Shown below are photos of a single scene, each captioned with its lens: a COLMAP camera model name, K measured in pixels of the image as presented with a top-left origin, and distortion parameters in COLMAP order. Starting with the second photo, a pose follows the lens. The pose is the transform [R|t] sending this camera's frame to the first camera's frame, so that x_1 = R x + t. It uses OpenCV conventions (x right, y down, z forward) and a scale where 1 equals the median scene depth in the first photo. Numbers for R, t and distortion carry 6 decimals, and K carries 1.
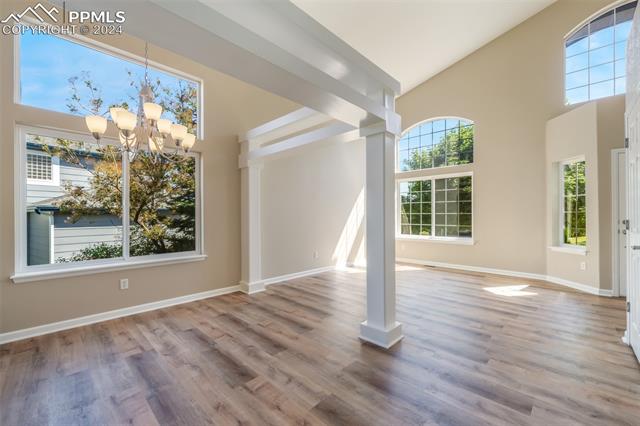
lens RADIAL K [[266.2, 0, 318.8], [0, 266.2, 214.9], [0, 0, 1]] dist [-0.012657, 0.000100]
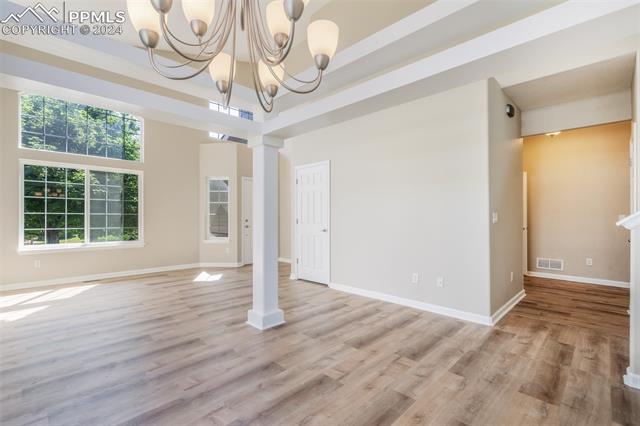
lens RADIAL K [[289.5, 0, 320.6], [0, 289.5, 214.8], [0, 0, 1]] dist [0.002379, 0.000078]
pose [[-0.000204, 0.007945, 0.999968, -0.810050], [-0.006131, 0.999950, -0.007946, 0.002013], [-0.999981, -0.006132, -0.000155, 0.605939]]
